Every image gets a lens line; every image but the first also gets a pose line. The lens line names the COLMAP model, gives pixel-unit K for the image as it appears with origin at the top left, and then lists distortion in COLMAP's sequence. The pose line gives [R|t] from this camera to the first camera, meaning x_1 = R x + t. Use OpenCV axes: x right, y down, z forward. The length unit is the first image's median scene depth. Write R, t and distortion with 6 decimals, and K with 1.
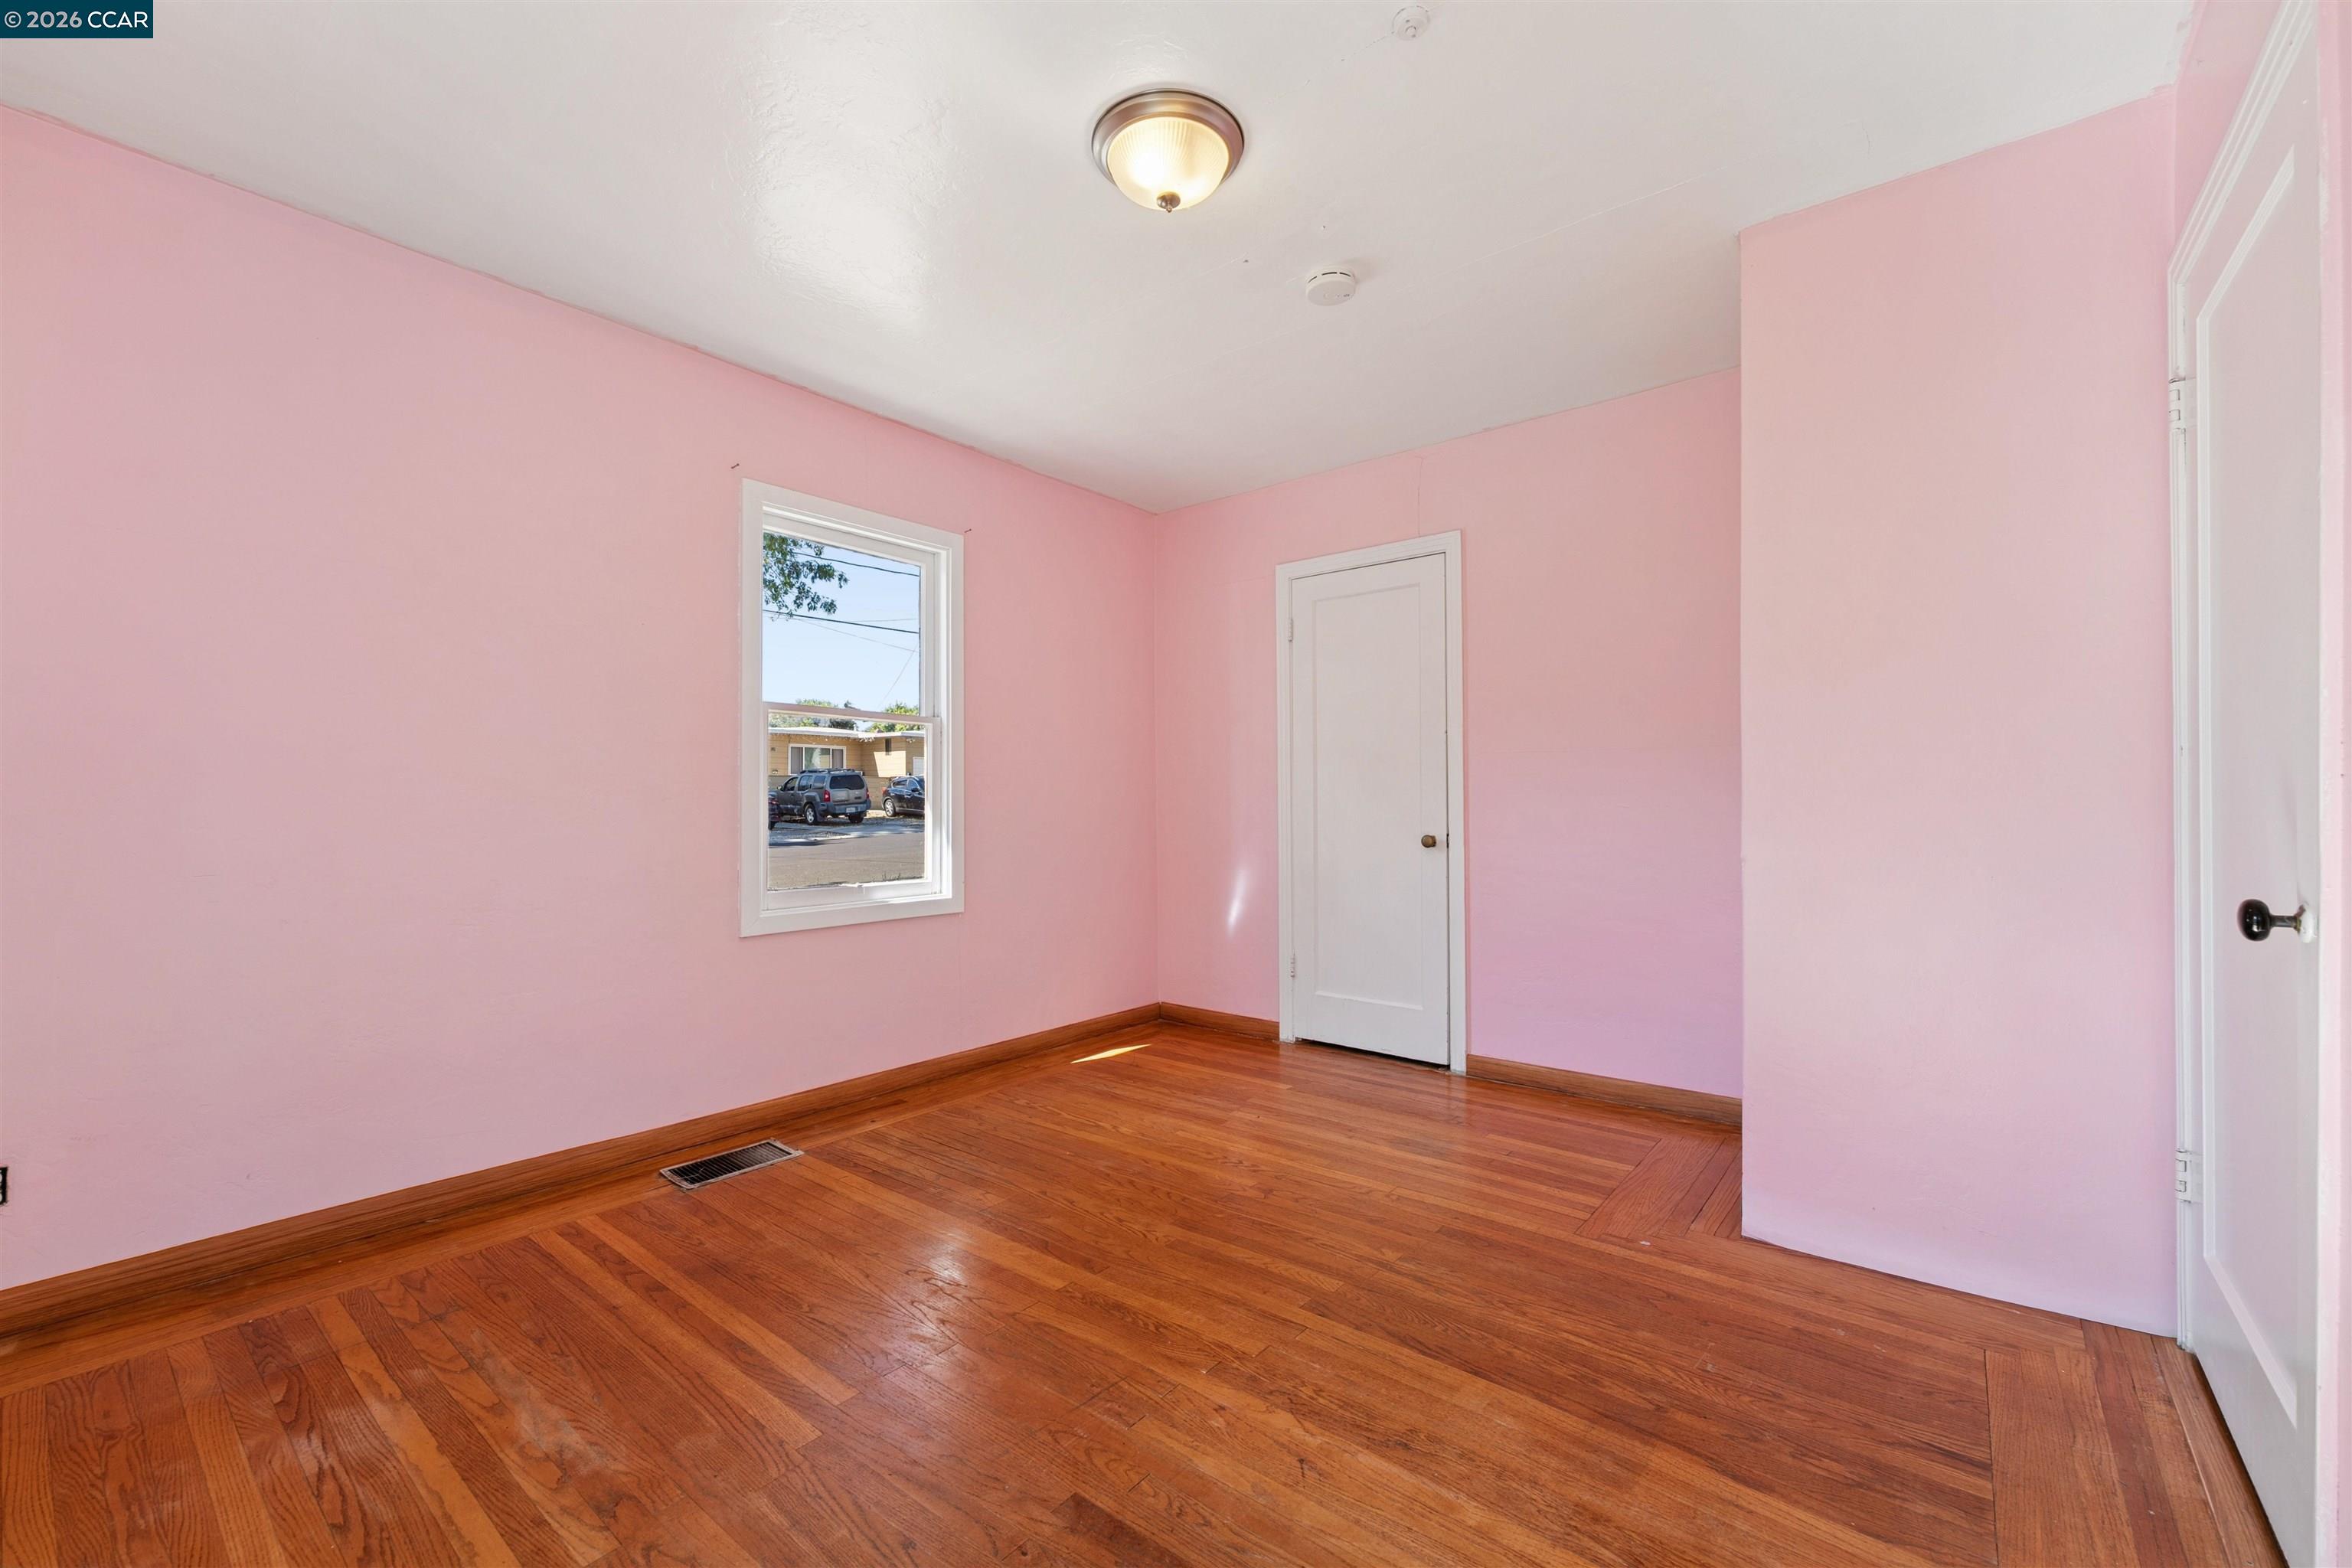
lens RADIAL K [[948.0, 0, 1169.8], [0, 948.0, 783.9], [0, 0, 1]] dist [-0.001784, -0.000061]
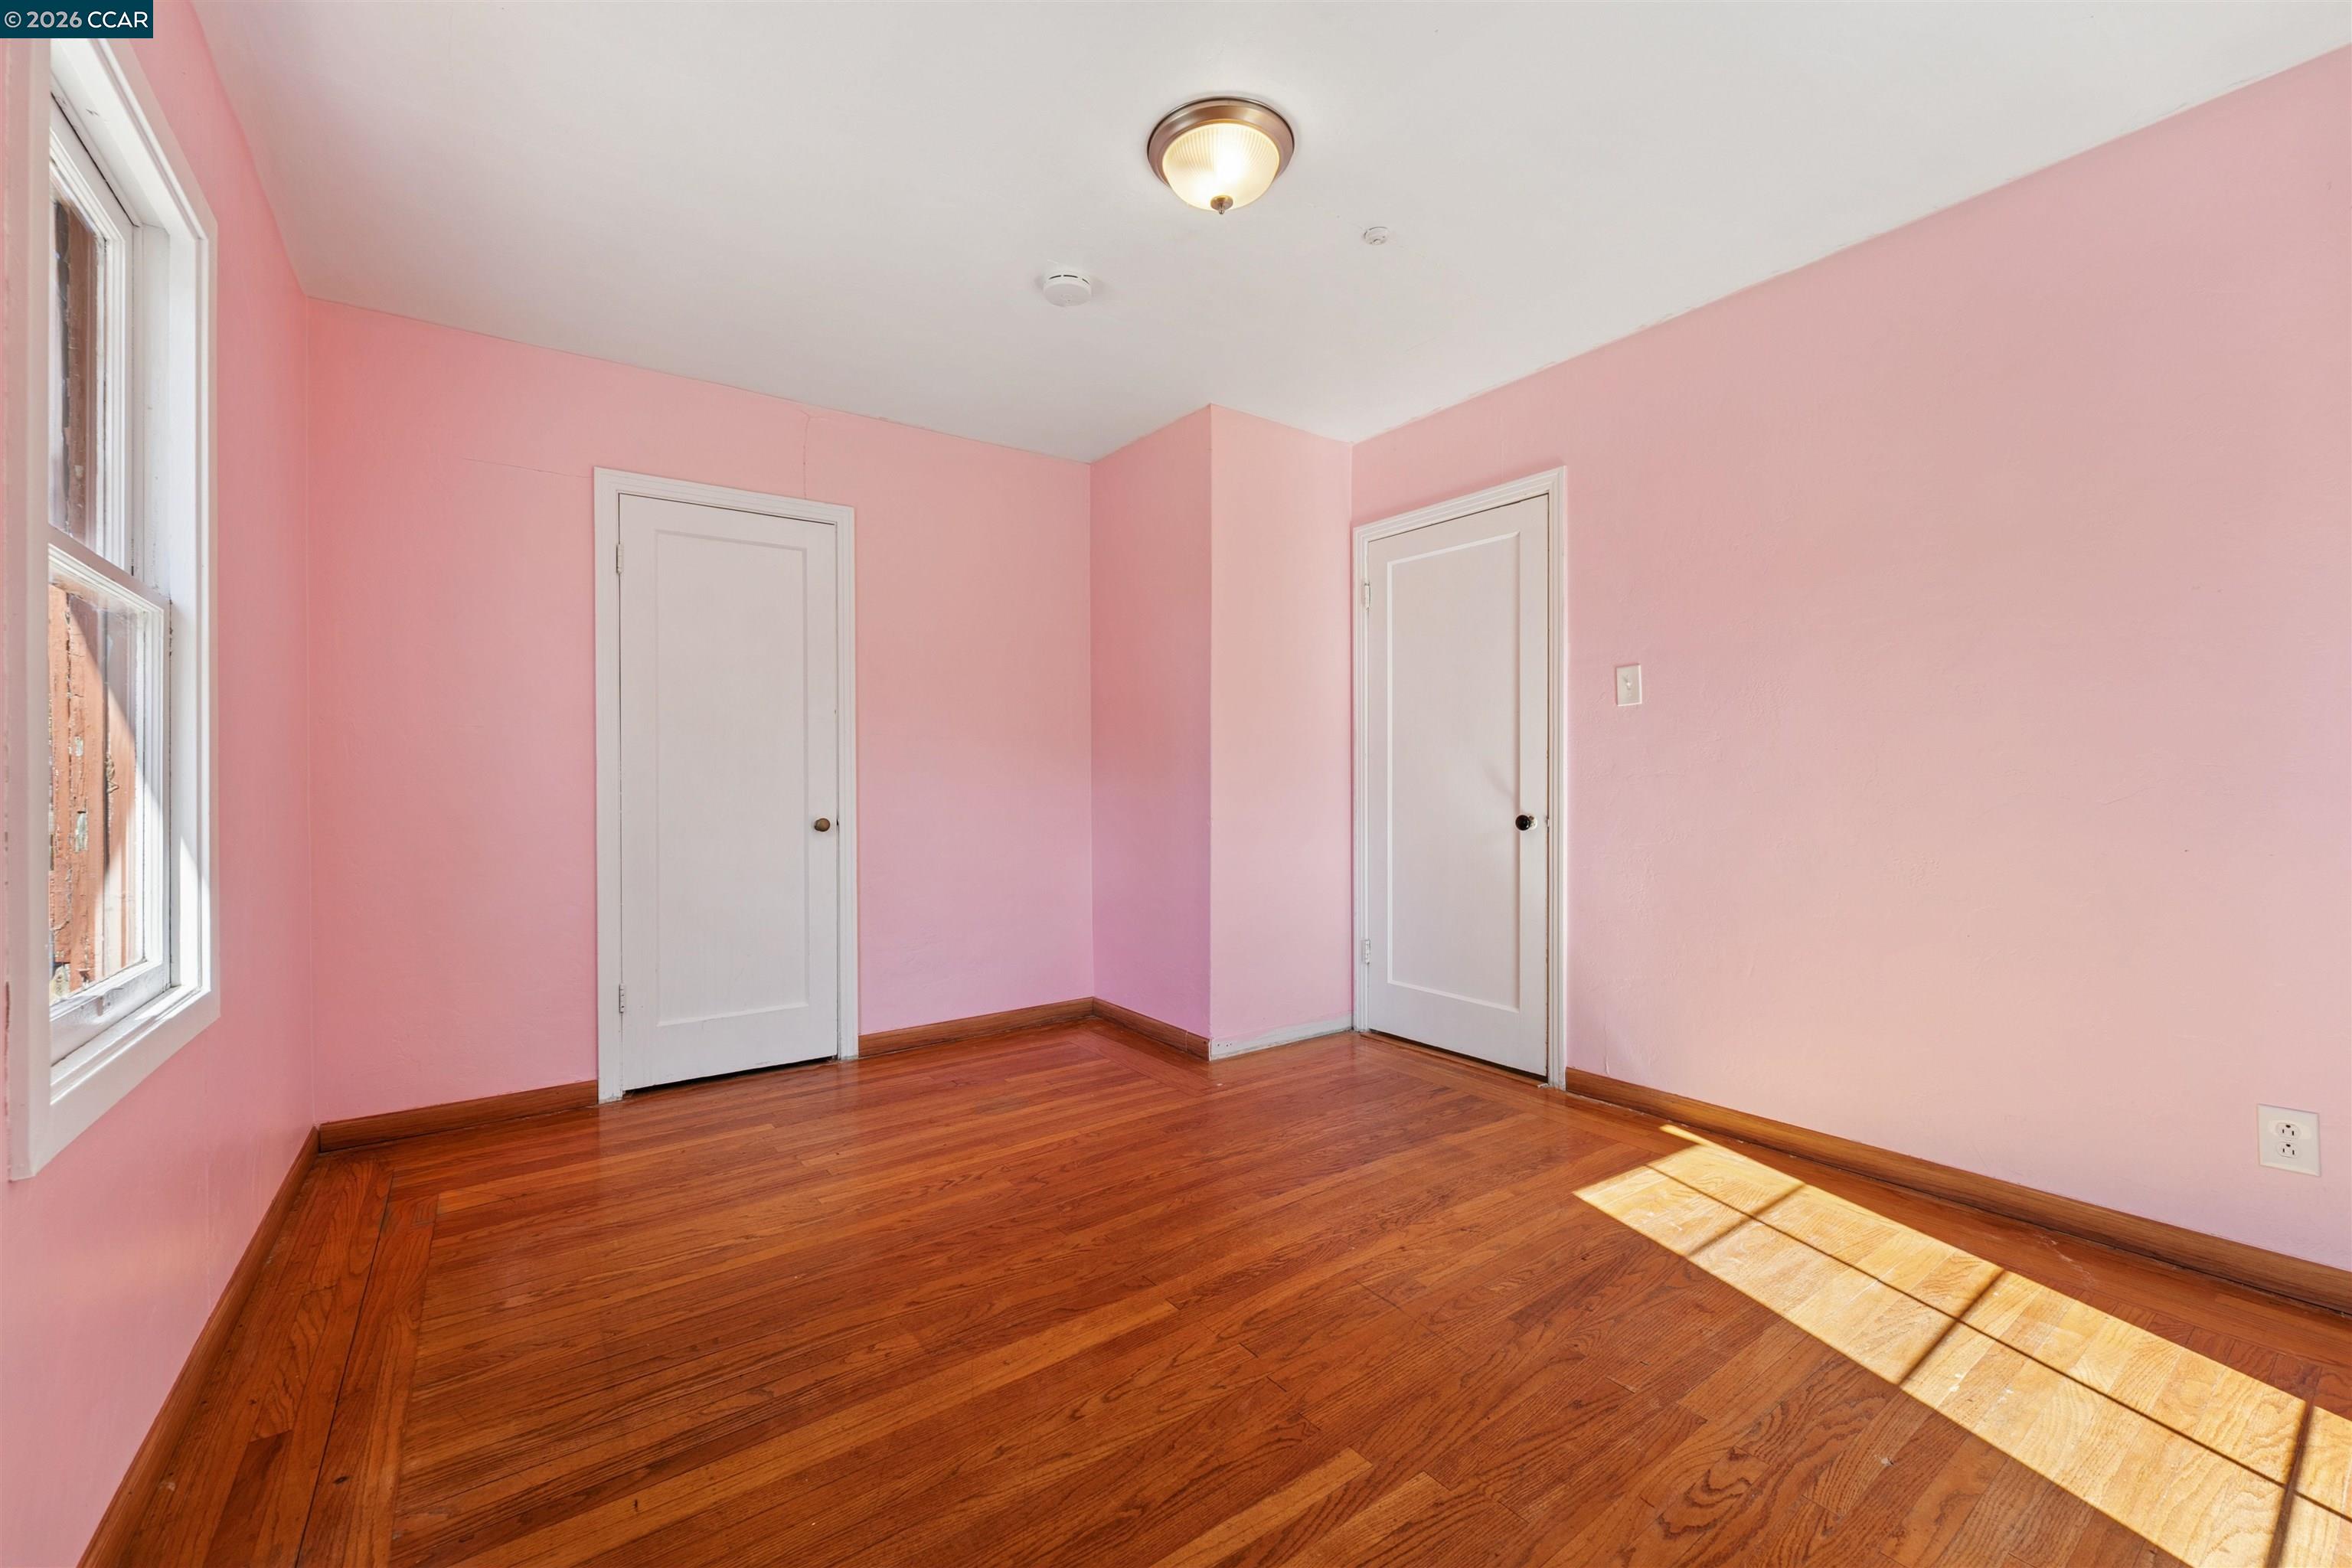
lens RADIAL K [[948.0, 0, 1156.3], [0, 948.0, 782.4], [0, 0, 1]] dist [-0.001784, -0.000061]
pose [[0.266994, -0.002072, 0.963696, -0.709652], [-0.009738, 0.999941, 0.004847, 0.012530], [-0.963649, -0.010679, 0.266958, 0.547765]]
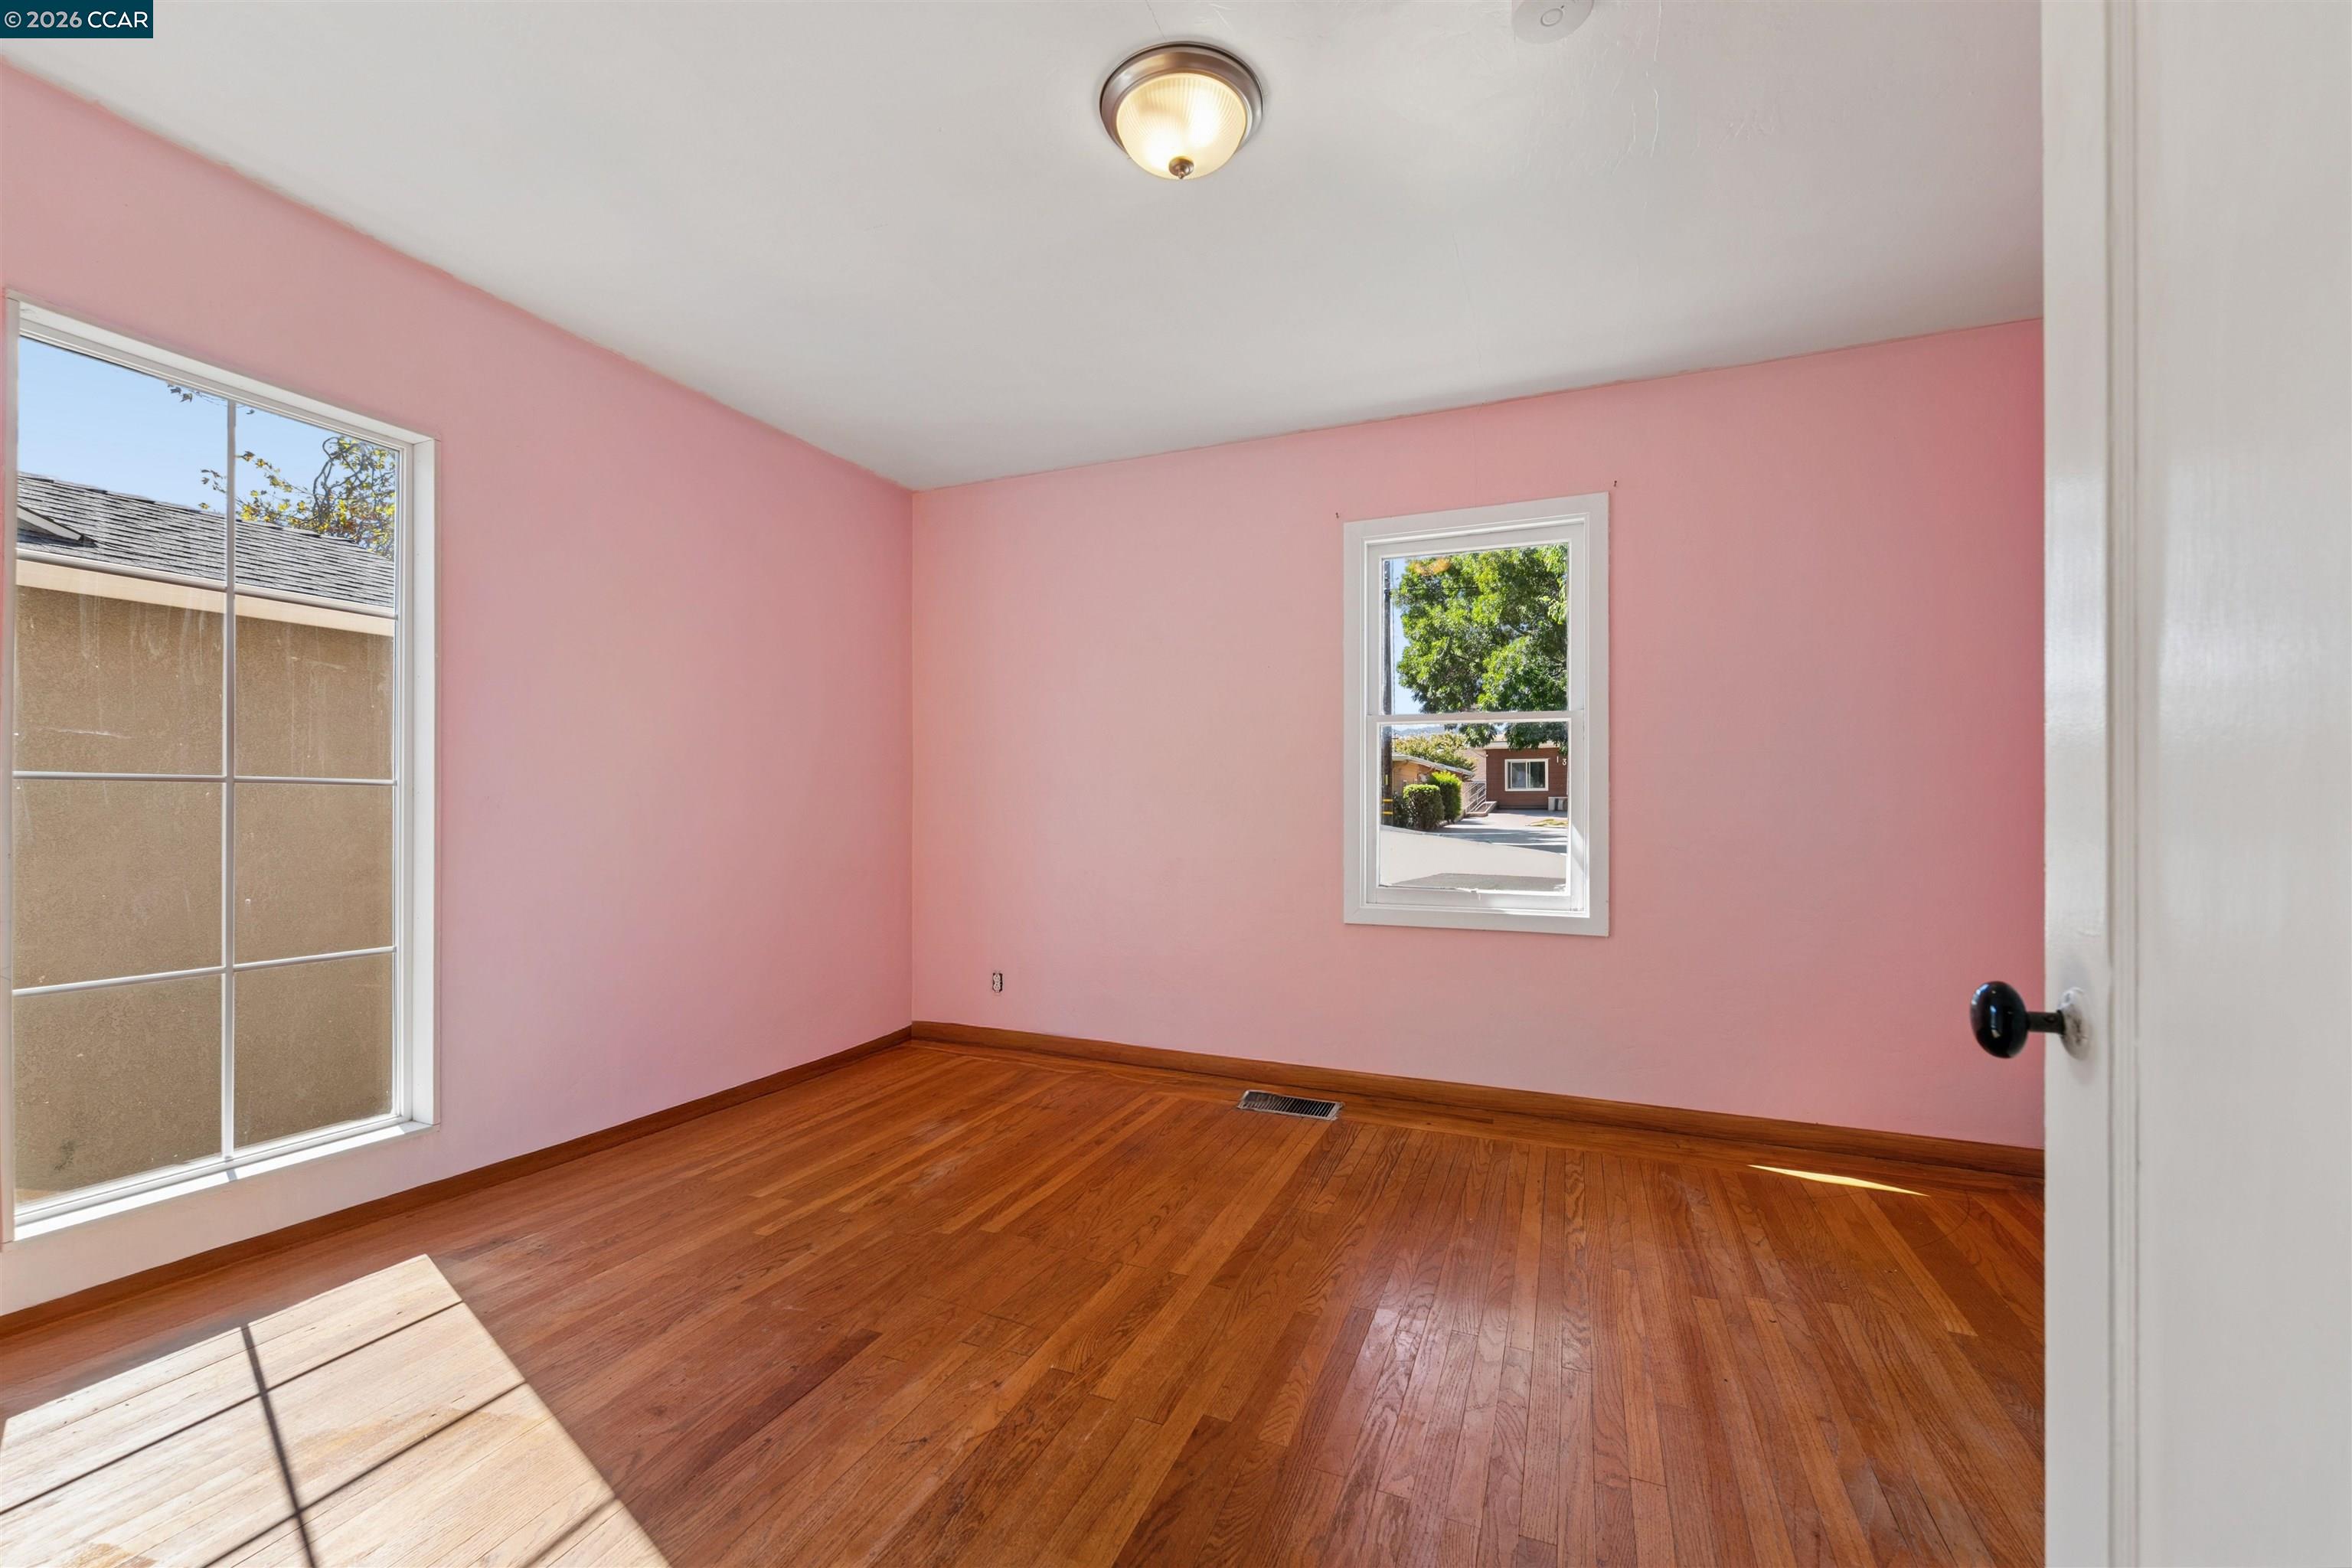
lens RADIAL K [[948.0, 0, 1174.7], [0, 948.0, 797.4], [0, 0, 1]] dist [-0.001784, -0.000061]
pose [[0.292328, -0.001802, -0.956316, 0.623961], [0.014795, 0.999887, 0.002638, 0.003166], [0.956204, -0.014920, 0.292322, 0.495279]]
